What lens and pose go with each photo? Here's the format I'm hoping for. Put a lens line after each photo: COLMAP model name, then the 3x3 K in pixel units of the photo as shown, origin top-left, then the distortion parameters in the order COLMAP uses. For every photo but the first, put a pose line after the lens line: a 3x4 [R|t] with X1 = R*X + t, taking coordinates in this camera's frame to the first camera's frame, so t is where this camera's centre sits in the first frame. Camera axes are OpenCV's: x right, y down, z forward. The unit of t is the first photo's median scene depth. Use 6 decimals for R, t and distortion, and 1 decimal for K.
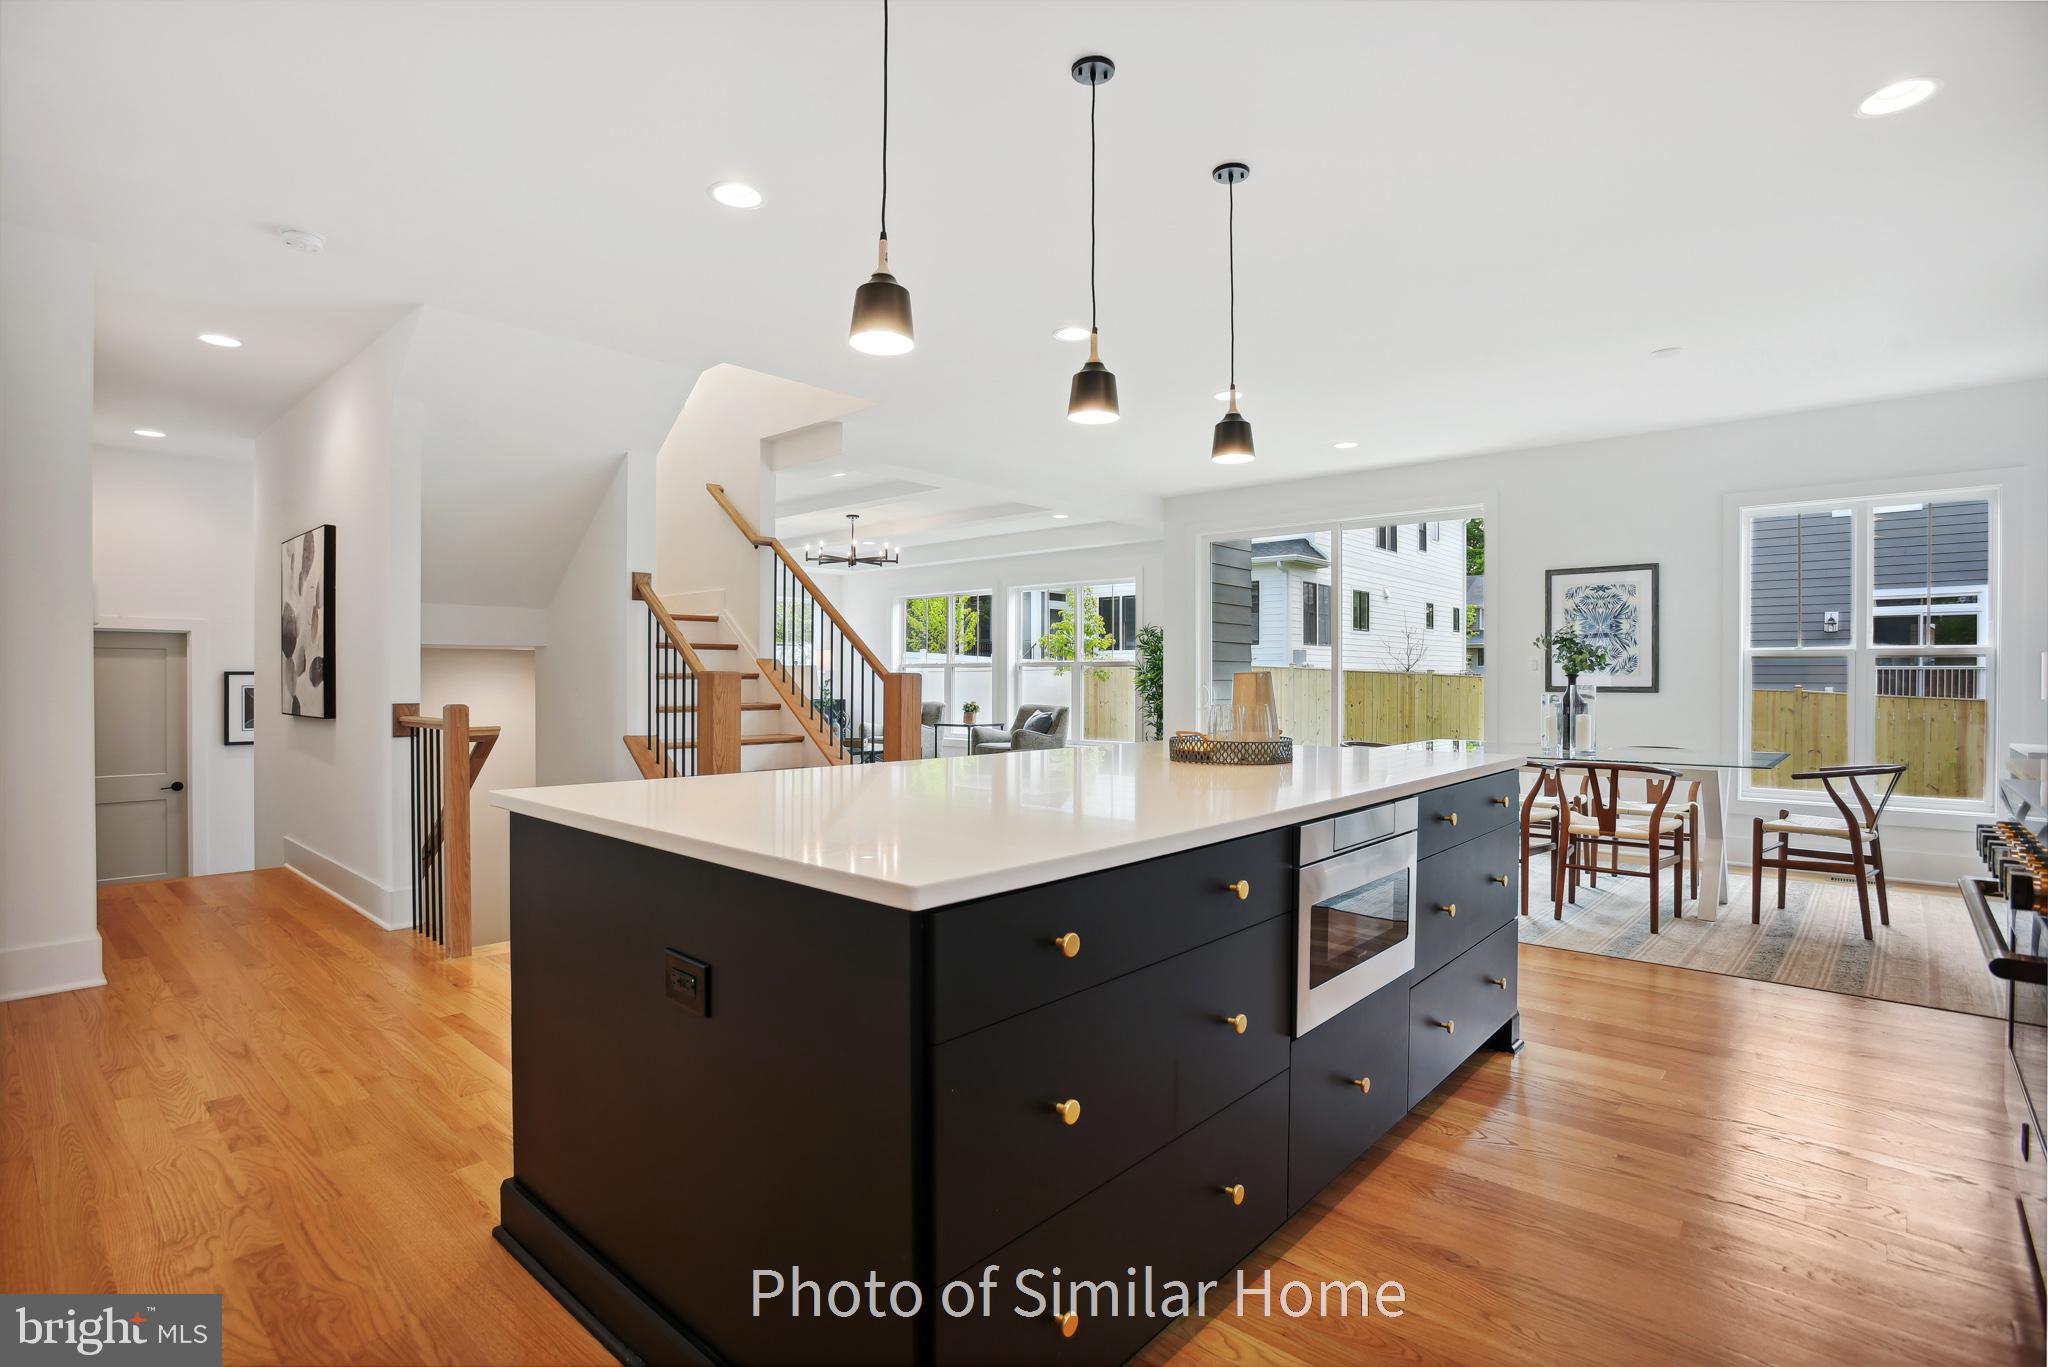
lens RADIAL K [[970.3, 0, 1028.6], [0, 970.3, 676.6], [0, 0, 1]] dist [0.015222, -0.001304]
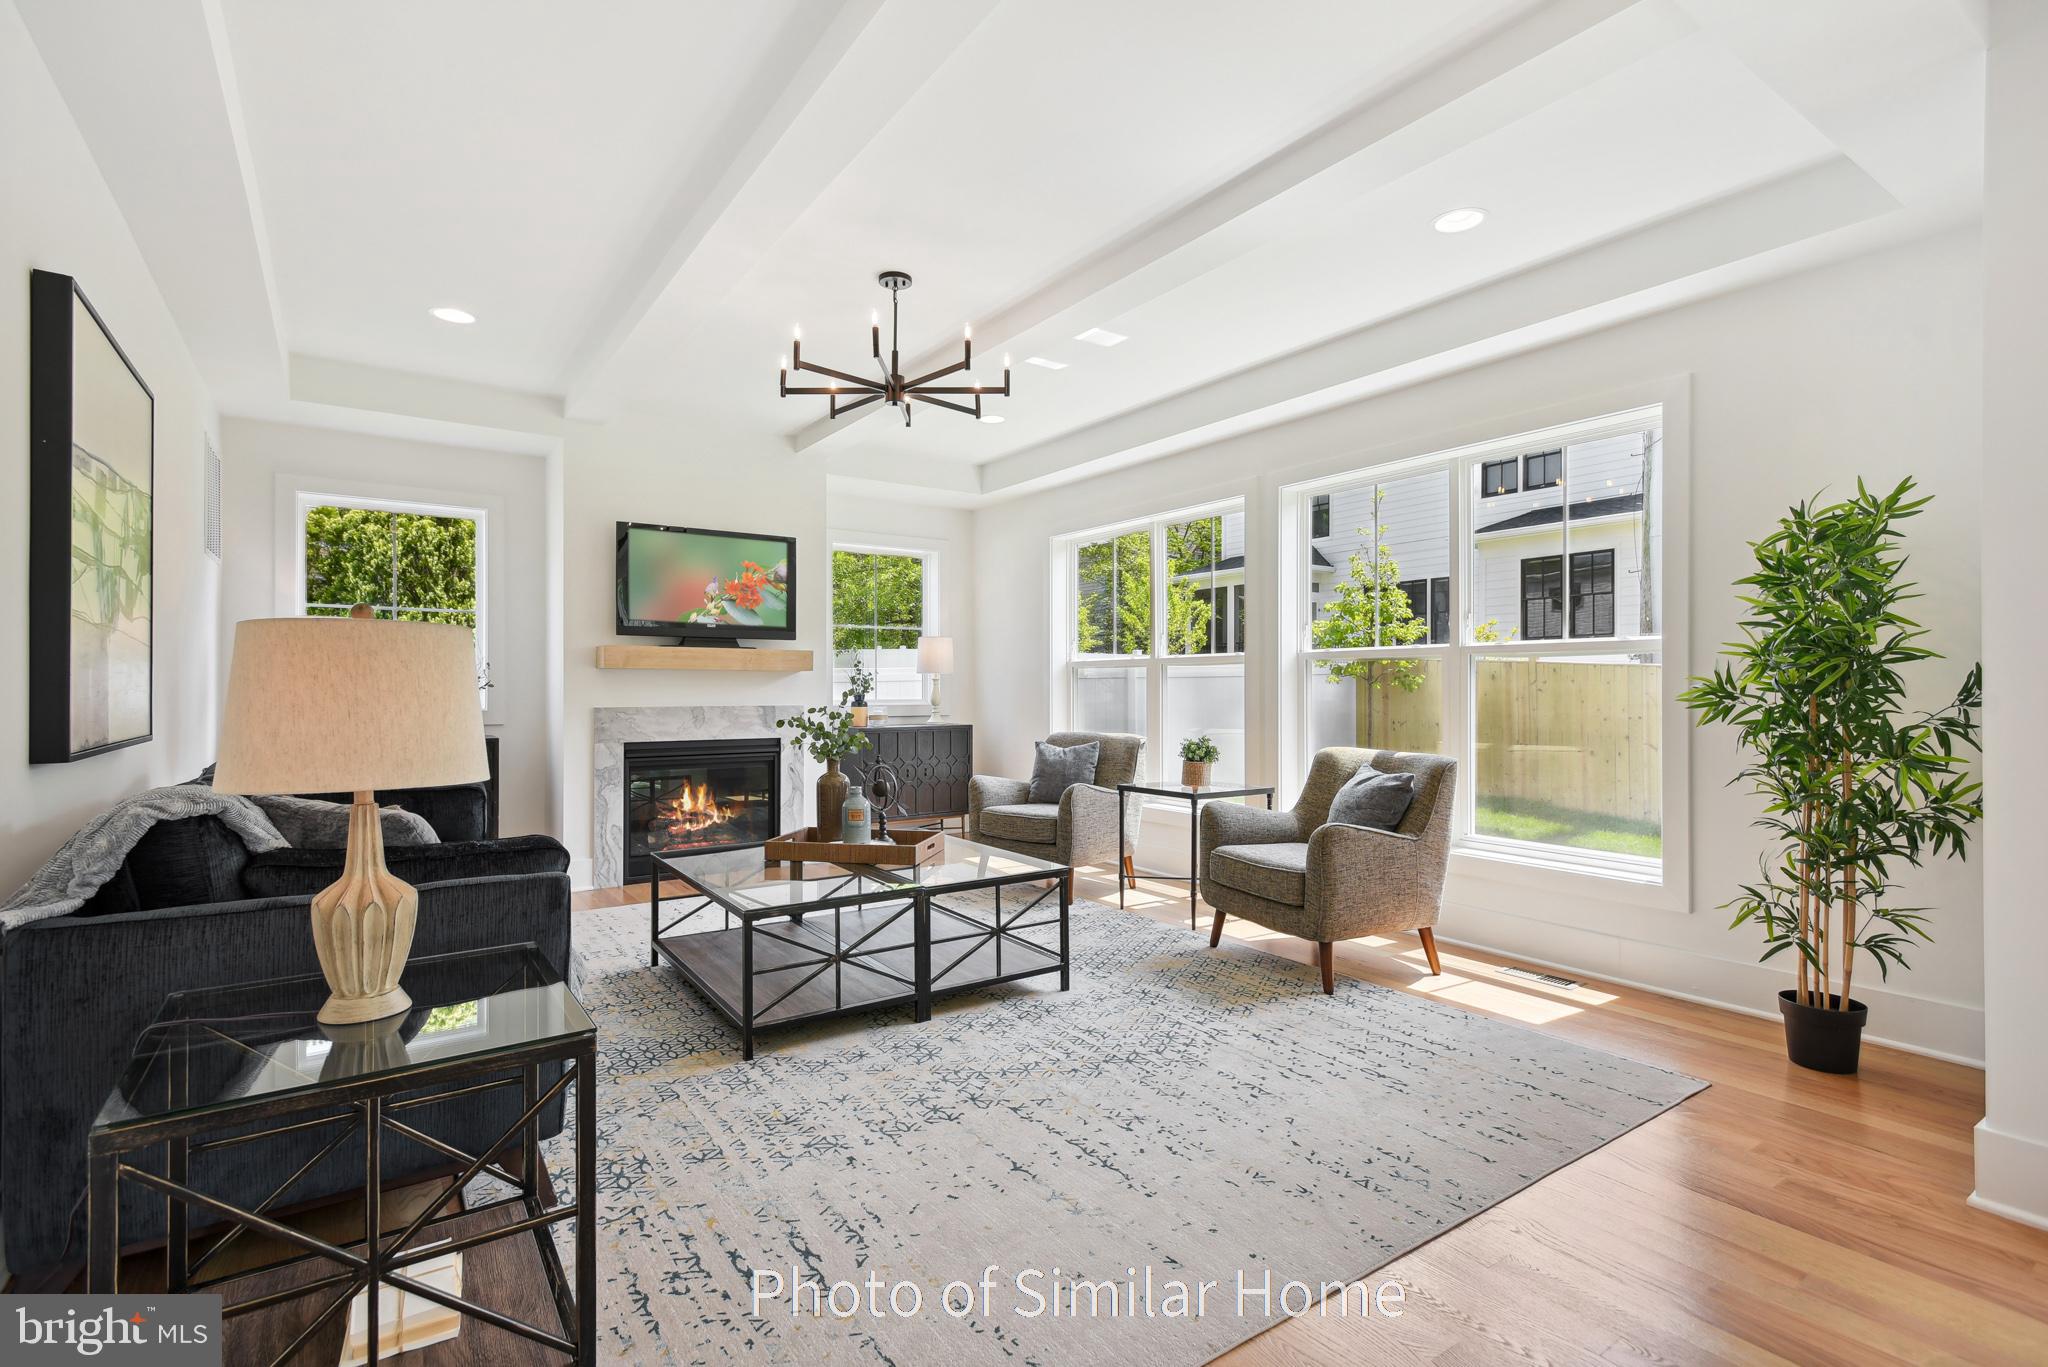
lens RADIAL K [[970.3, 0, 1028.6], [0, 970.3, 676.6], [0, 0, 1]] dist [0.015222, -0.001304]
pose [[0.972021, 0.000931, -0.234890, -0.029490], [-0.006532, 0.999713, -0.023069, 0.007090], [0.234801, 0.023958, 0.971748, 0.527450]]
